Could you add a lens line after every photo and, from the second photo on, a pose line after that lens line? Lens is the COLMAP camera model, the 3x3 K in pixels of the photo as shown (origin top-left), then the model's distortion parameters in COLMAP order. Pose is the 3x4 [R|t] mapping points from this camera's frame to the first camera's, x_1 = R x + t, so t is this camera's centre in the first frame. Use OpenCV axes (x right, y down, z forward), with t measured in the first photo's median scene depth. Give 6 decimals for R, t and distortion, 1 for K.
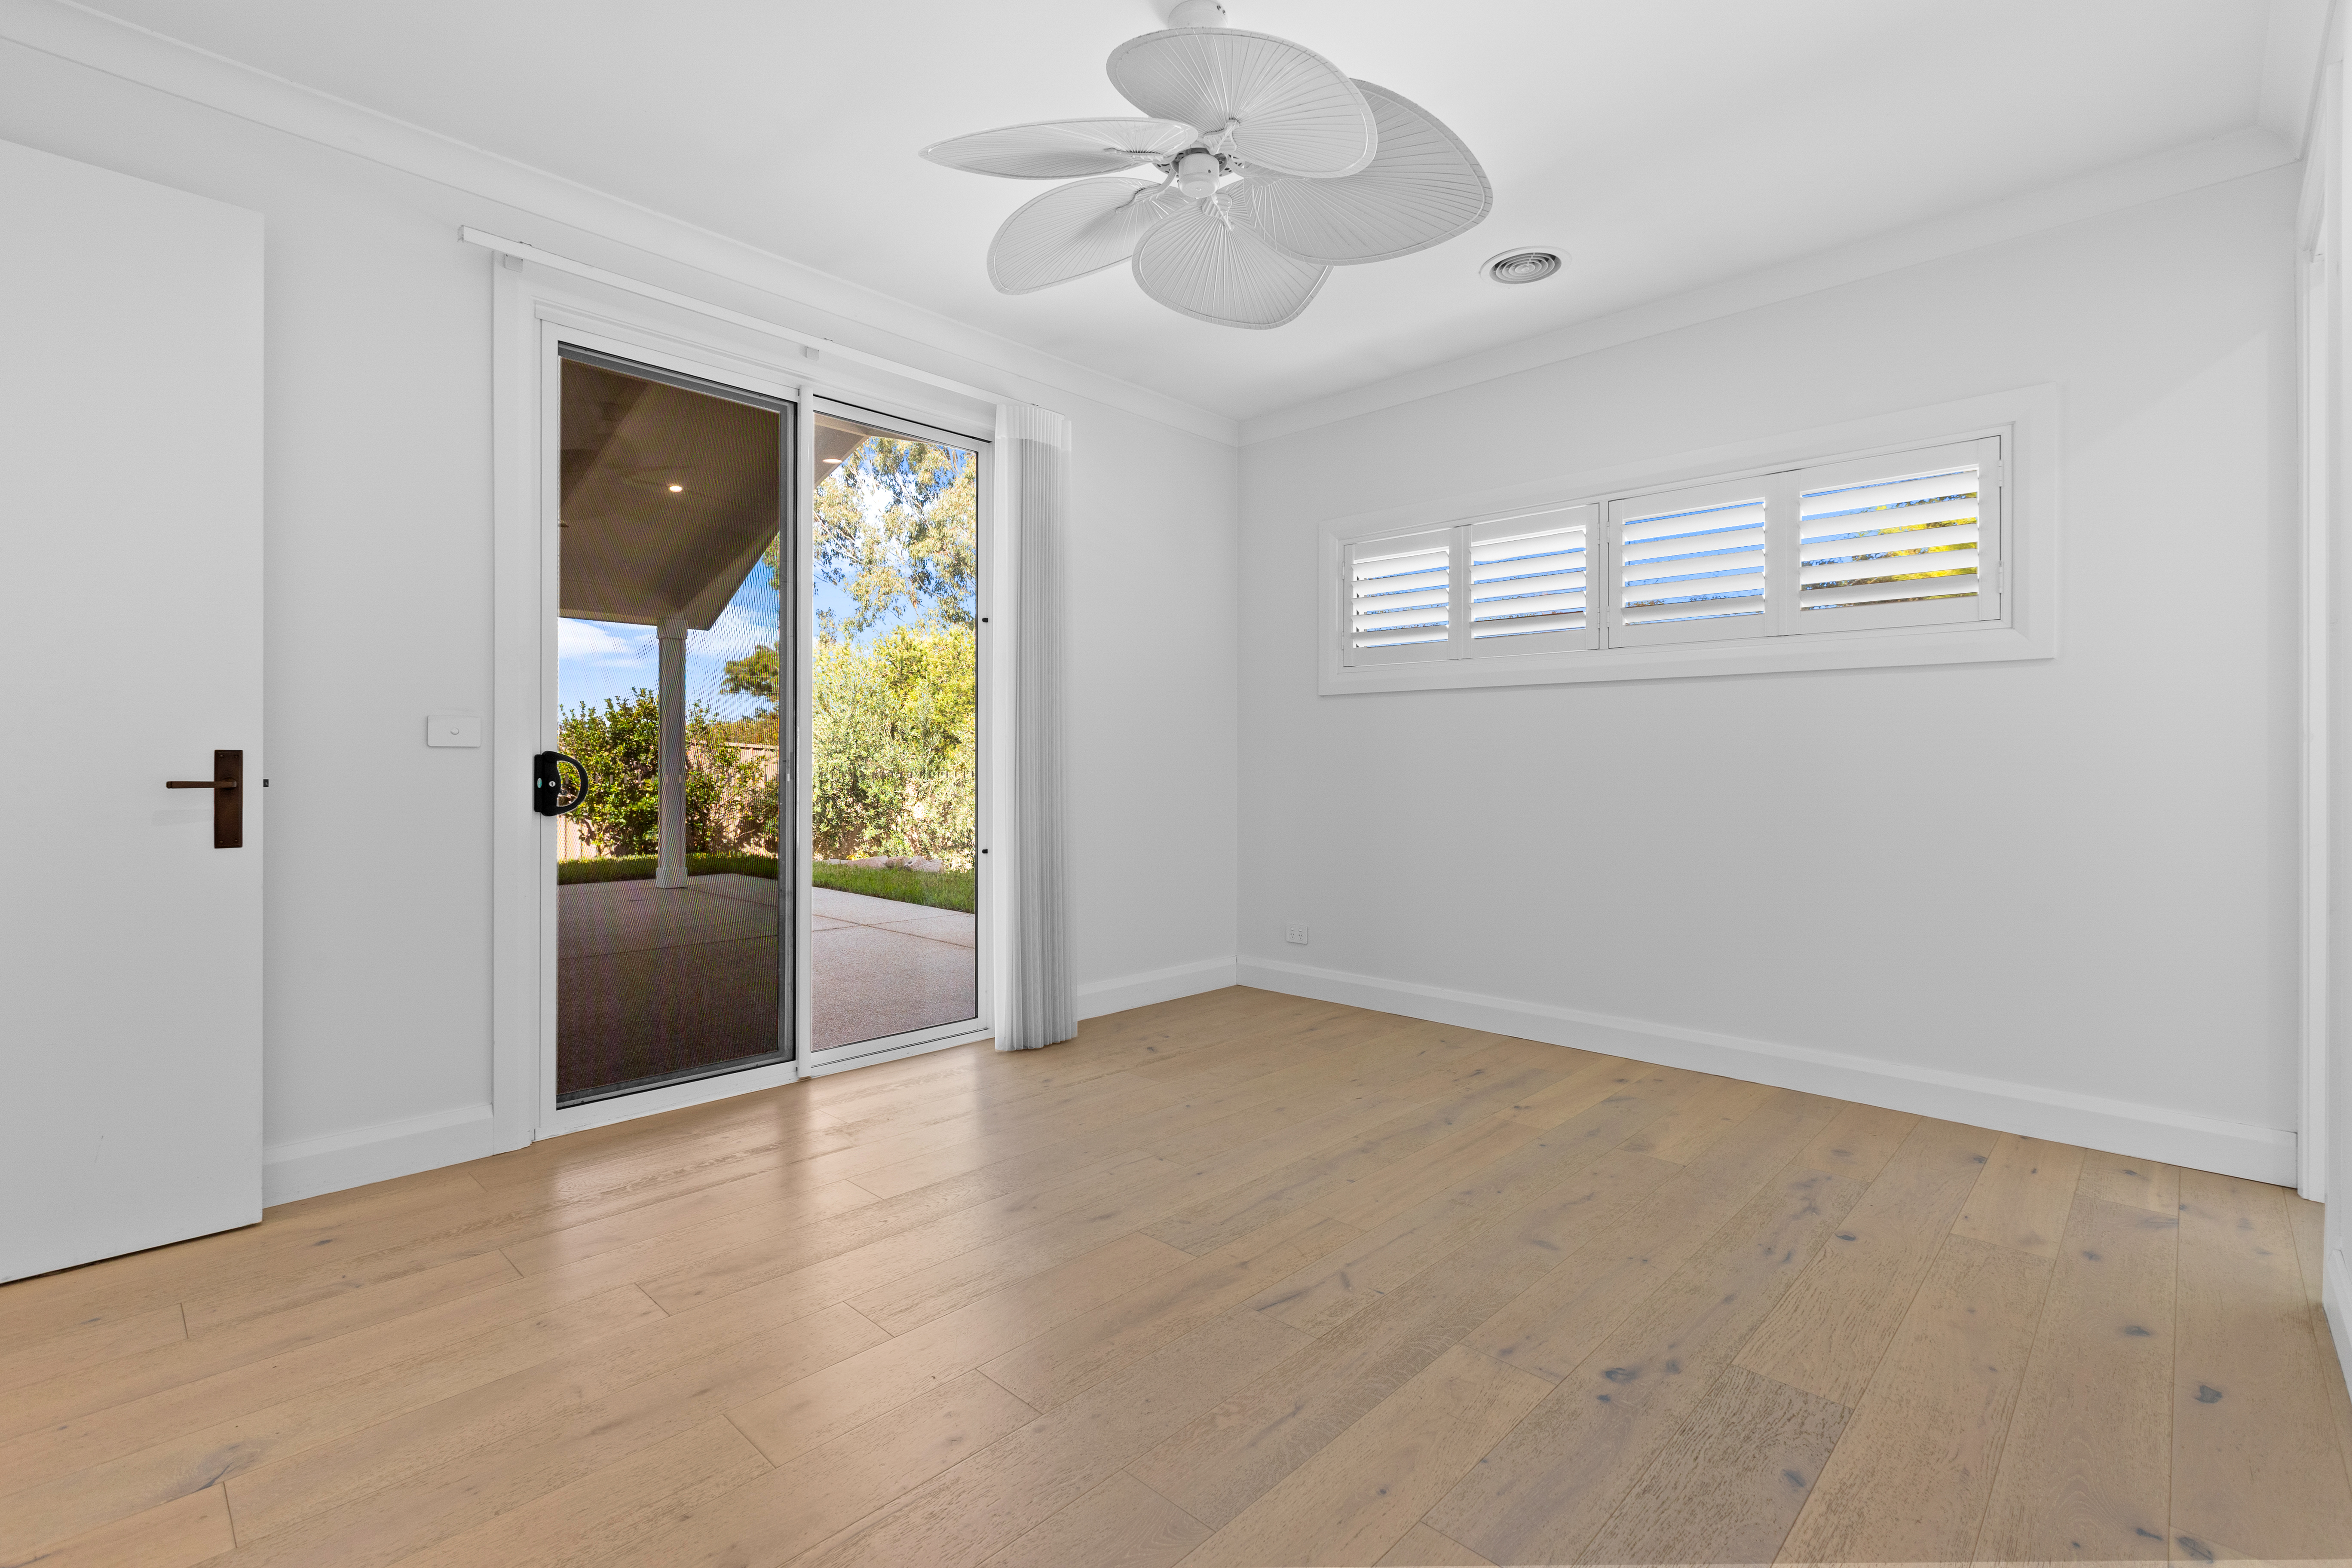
lens RADIAL K [[1051.4, 0, 1163.4], [0, 1051.4, 770.0], [0, 0, 1]] dist [-0.000750, -0.000526]
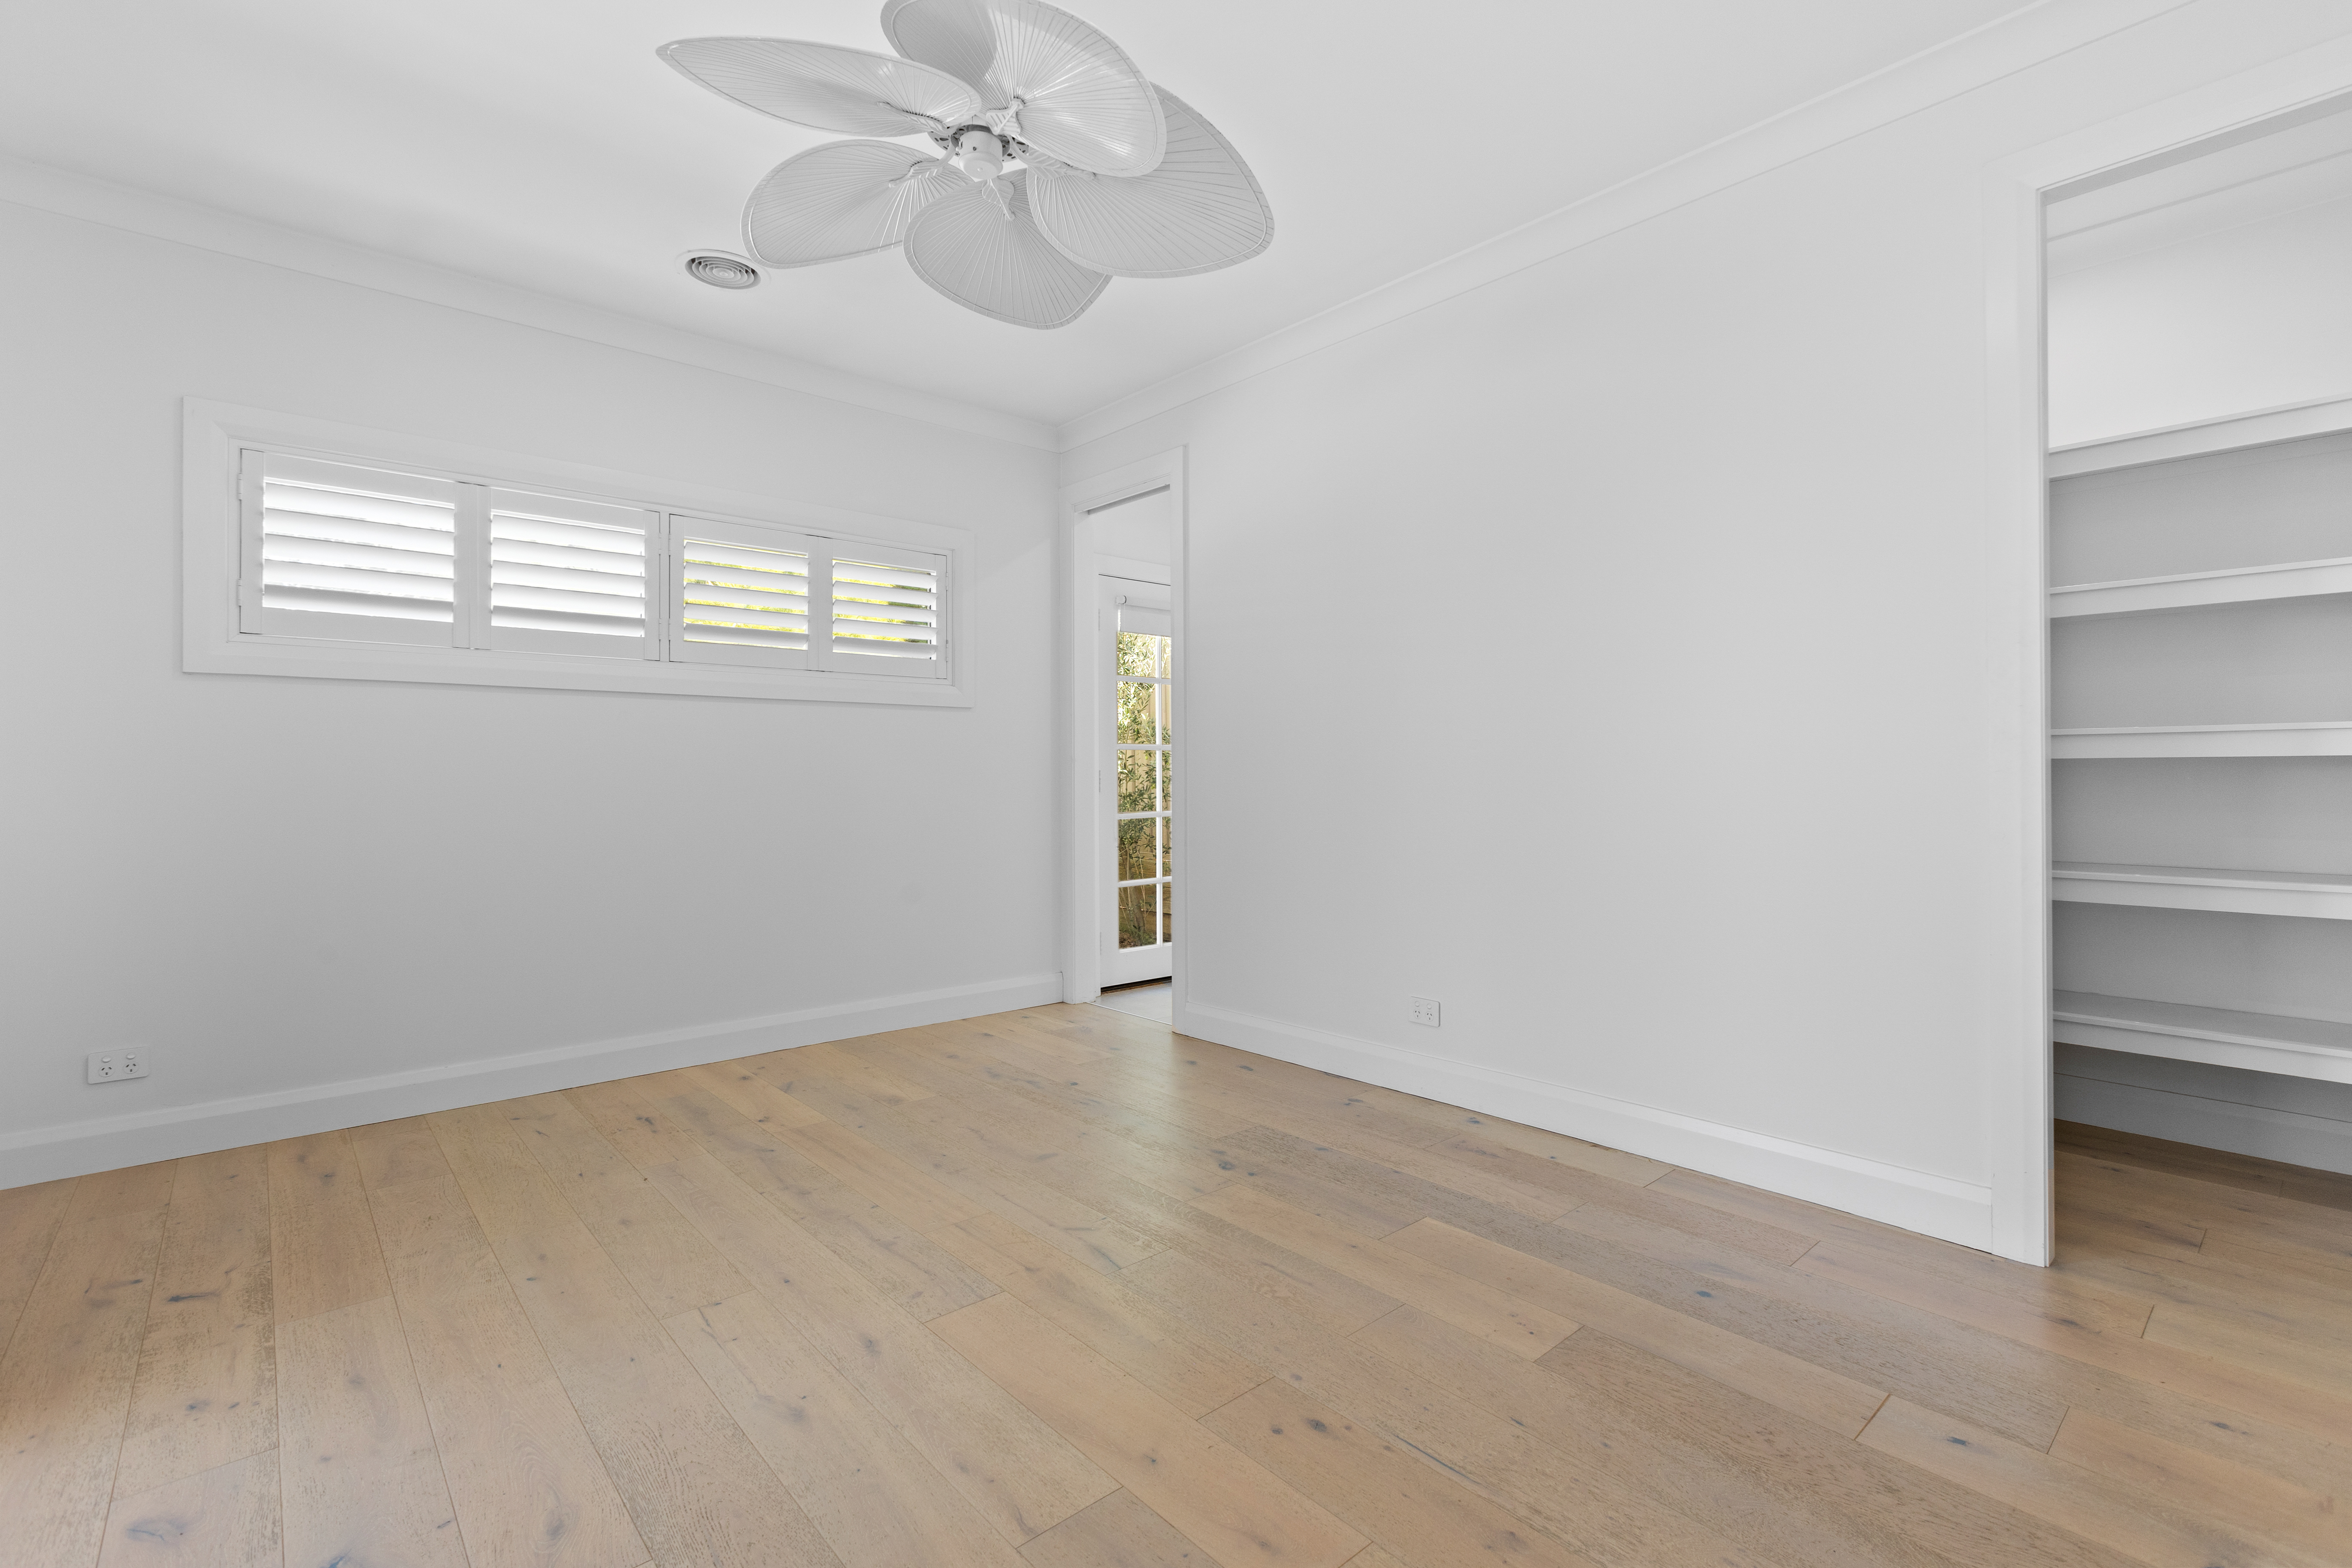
lens RADIAL K [[1051.4, 0, 1162.6], [0, 1051.4, 777.2], [0, 0, 1]] dist [-0.000750, -0.000526]
pose [[0.084334, -0.002809, 0.996434, -0.672855], [0.014639, 0.999892, 0.001580, -0.002001], [-0.996330, 0.014454, 0.084366, 0.572034]]
